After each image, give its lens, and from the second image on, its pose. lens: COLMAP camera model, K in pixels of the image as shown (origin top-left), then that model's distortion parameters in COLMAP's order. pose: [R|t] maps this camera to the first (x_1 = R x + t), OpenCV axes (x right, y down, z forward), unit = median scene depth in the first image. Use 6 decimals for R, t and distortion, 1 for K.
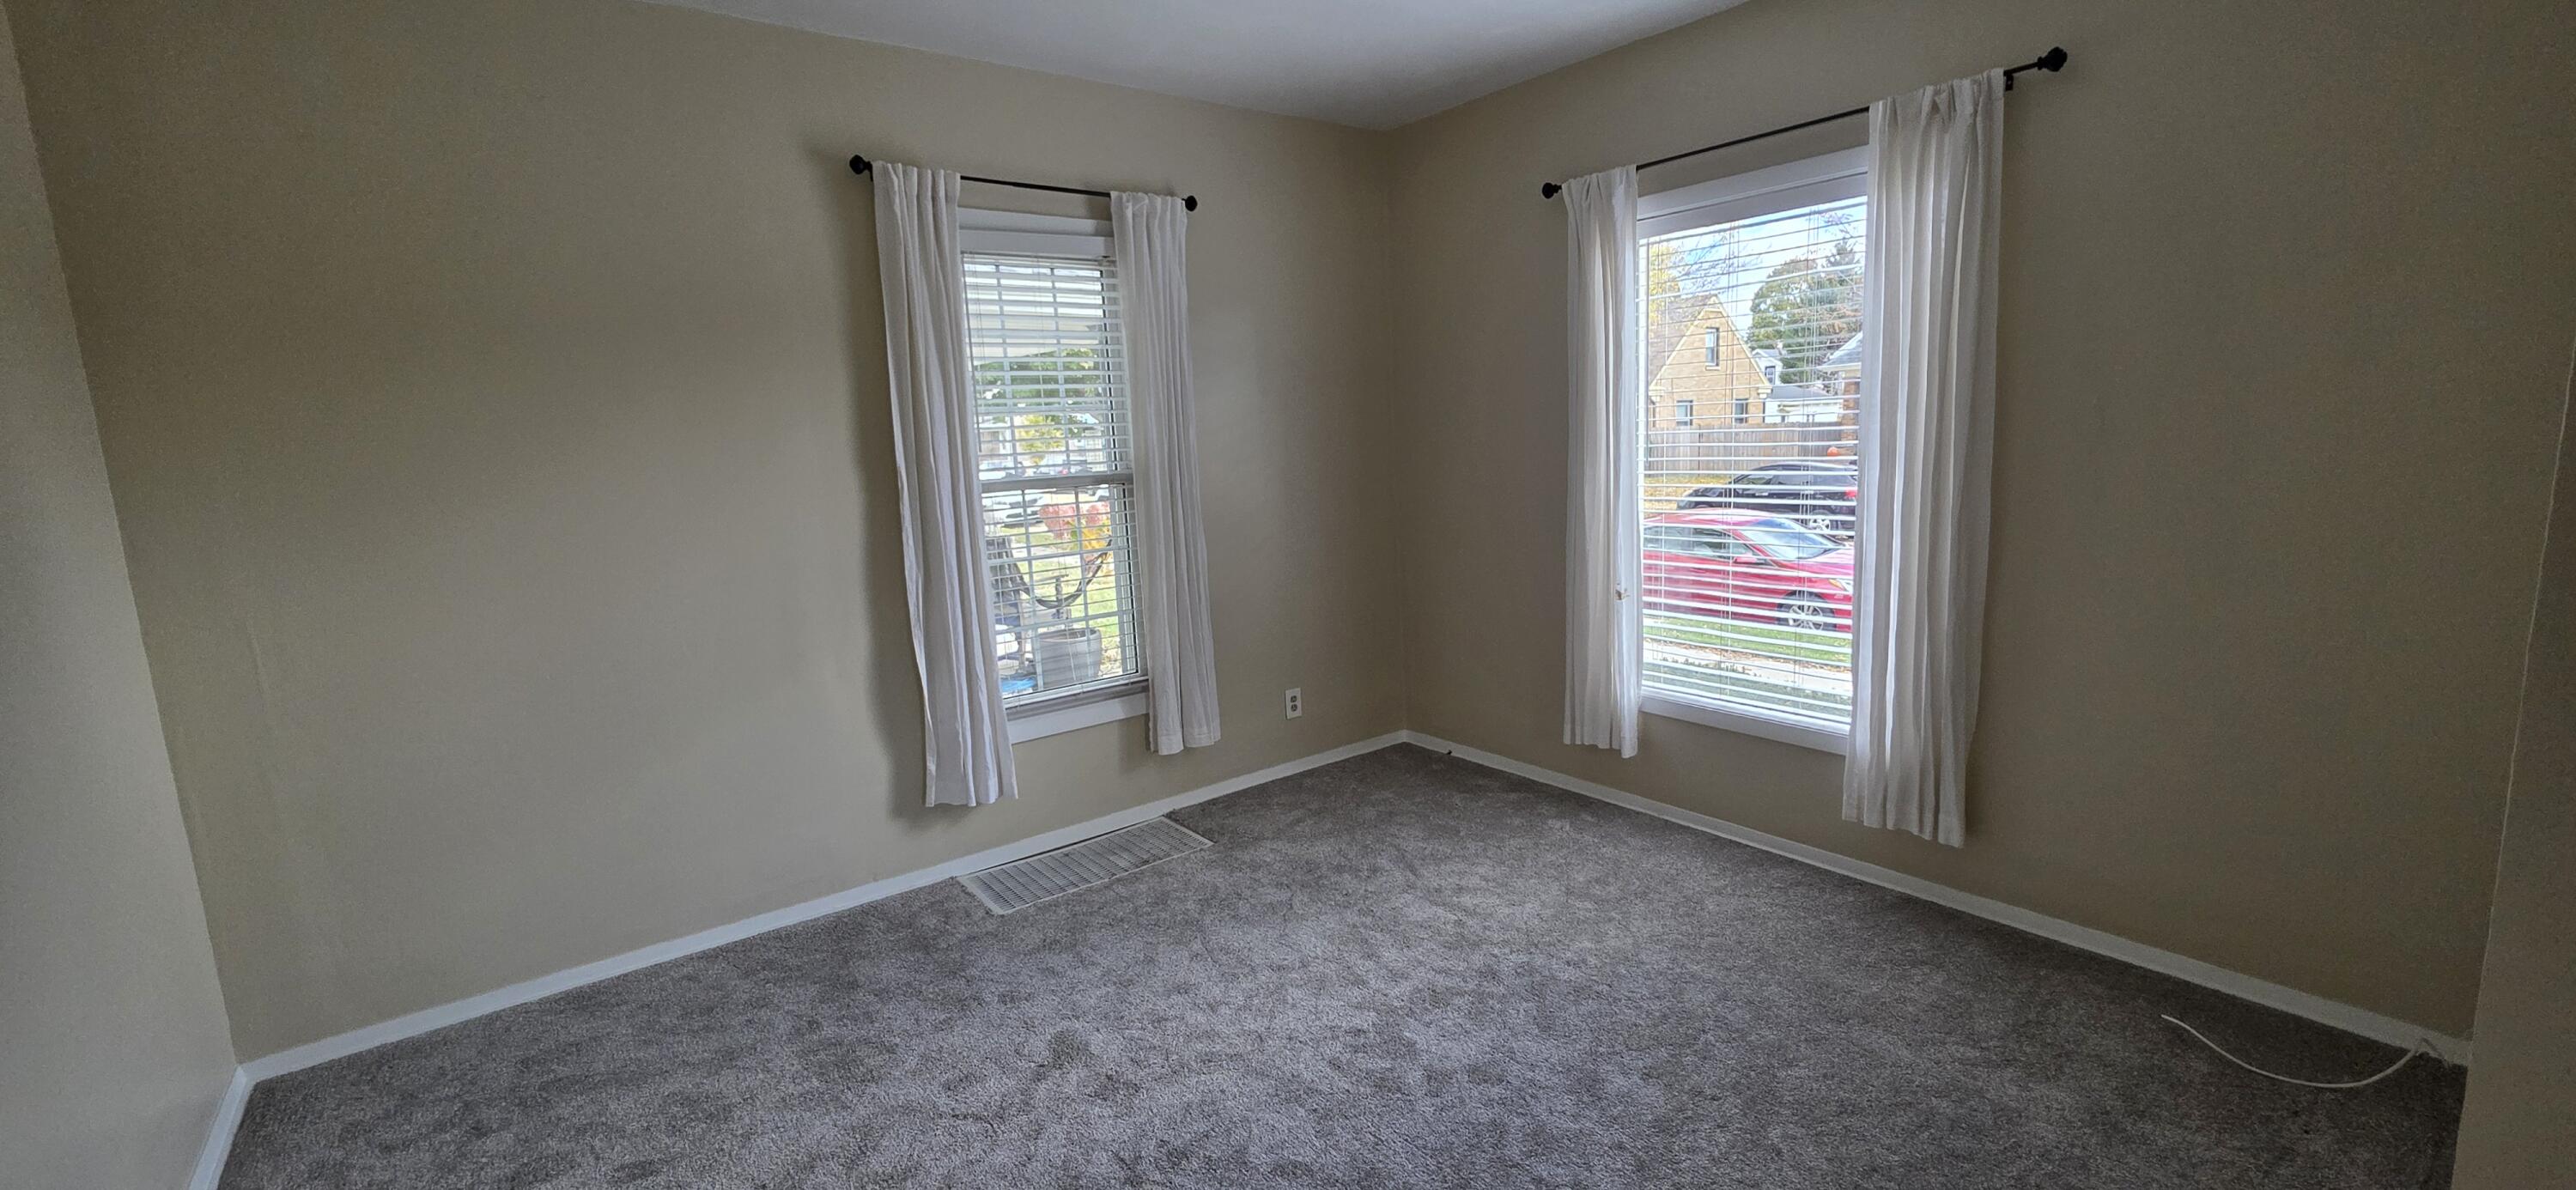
lens RADIAL K [[1024.2, 0, 1304.3], [0, 1024.2, 596.6], [0, 0, 1]] dist [-0.001665, 0.000048]
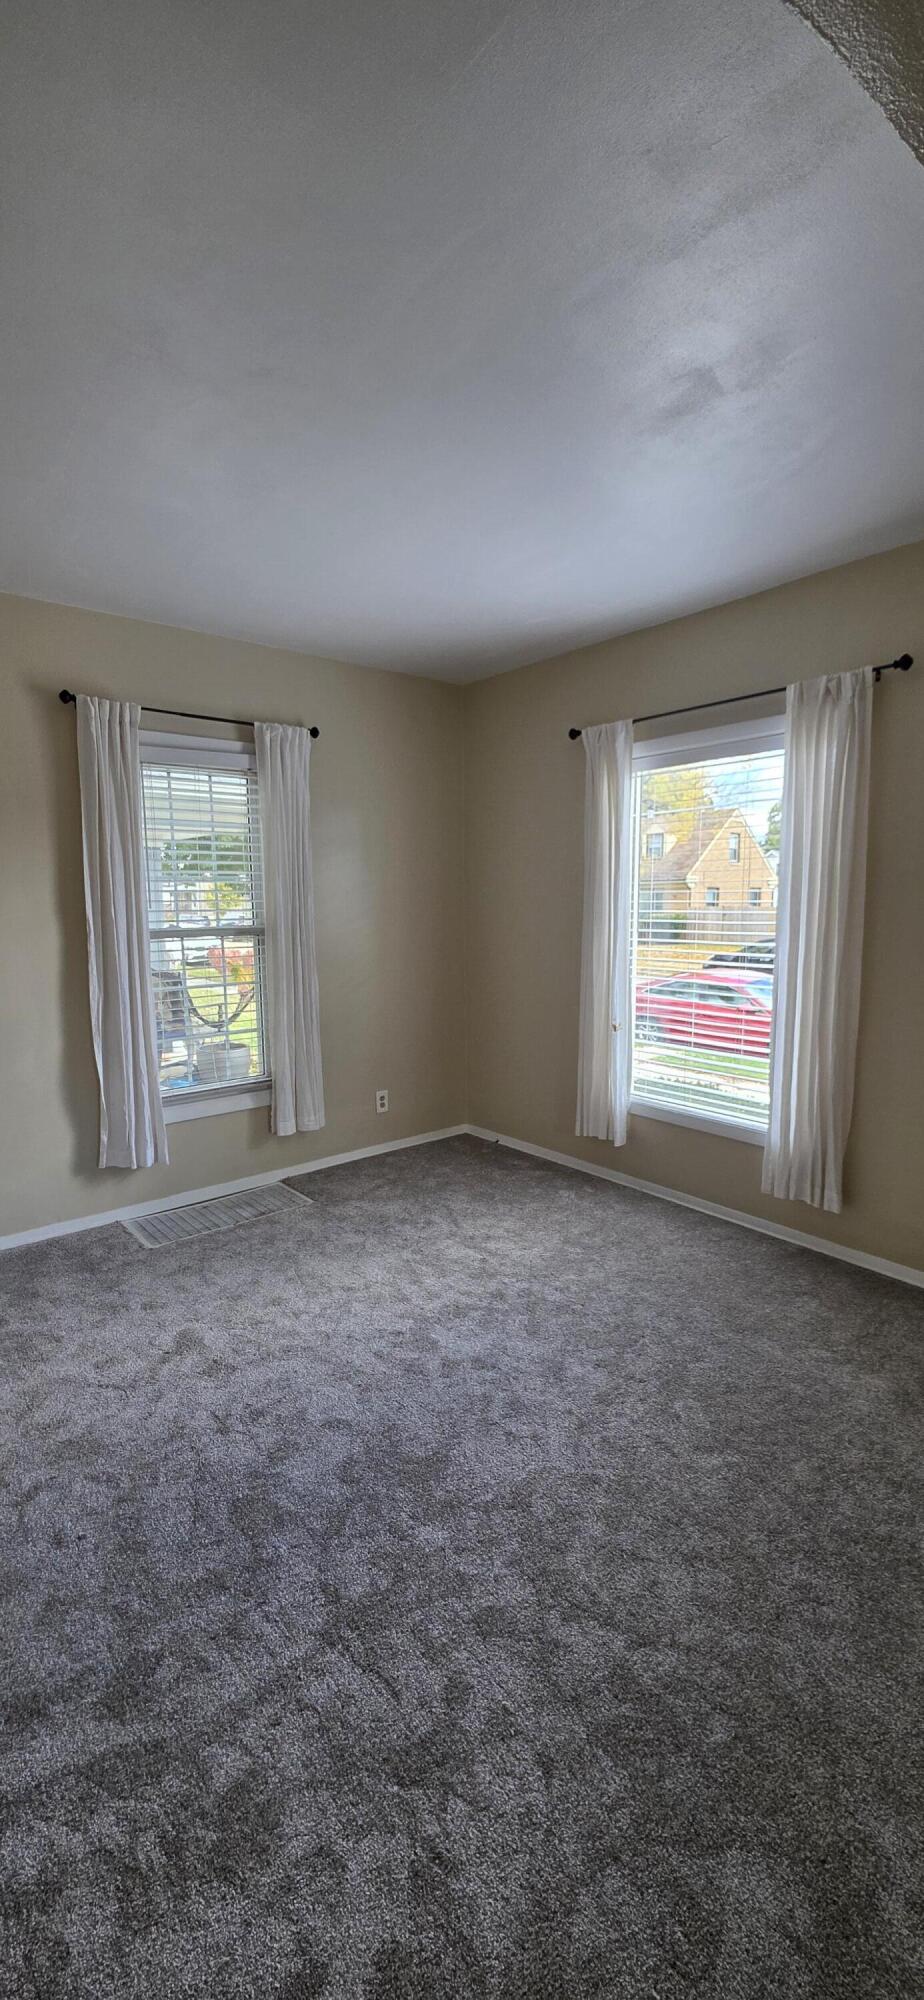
lens RADIAL K [[795.3, 0, 453.4], [0, 795.3, 1013.4], [0, 0, 1]] dist [-0.001665, 0.000048]
pose [[0.999121, 0.031523, 0.027636, 0.067624], [-0.030962, 0.999310, -0.020524, 0.008855], [-0.028264, 0.019650, 0.999407, -0.072167]]
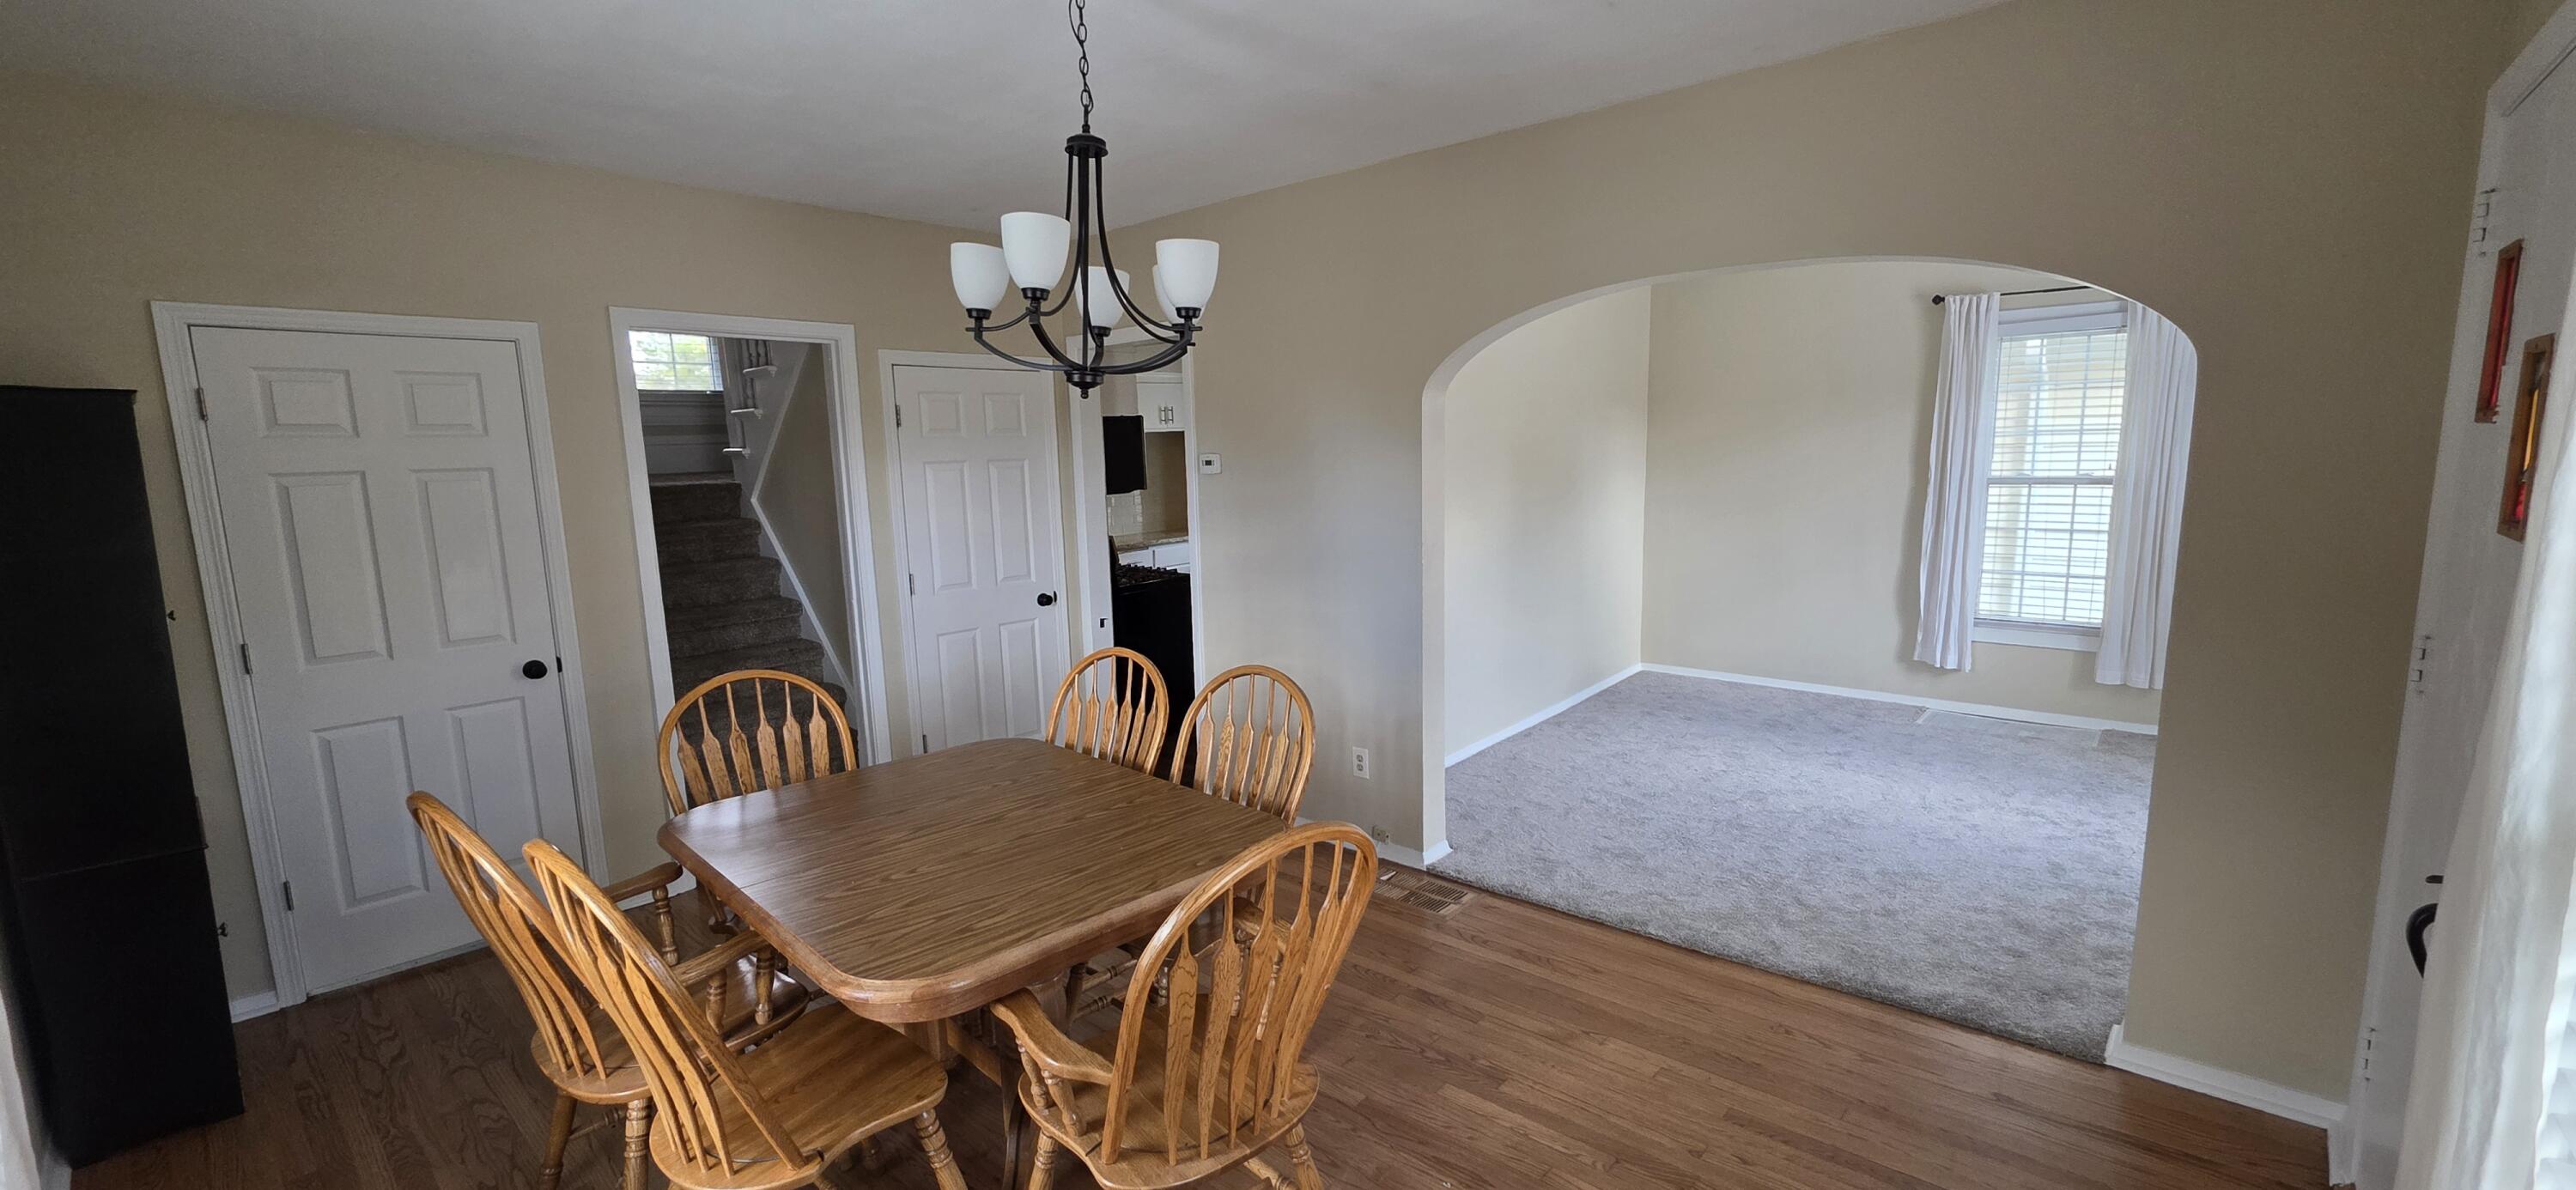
lens RADIAL K [[1024.2, 0, 1304.3], [0, 1024.2, 596.6], [0, 0, 1]] dist [-0.001665, 0.000048]
pose [[0.176996, 0.182627, -0.967119, 1.205138], [-0.145865, 0.976650, 0.157731, -0.025288], [0.973343, 0.113151, 0.199502, -0.398940]]
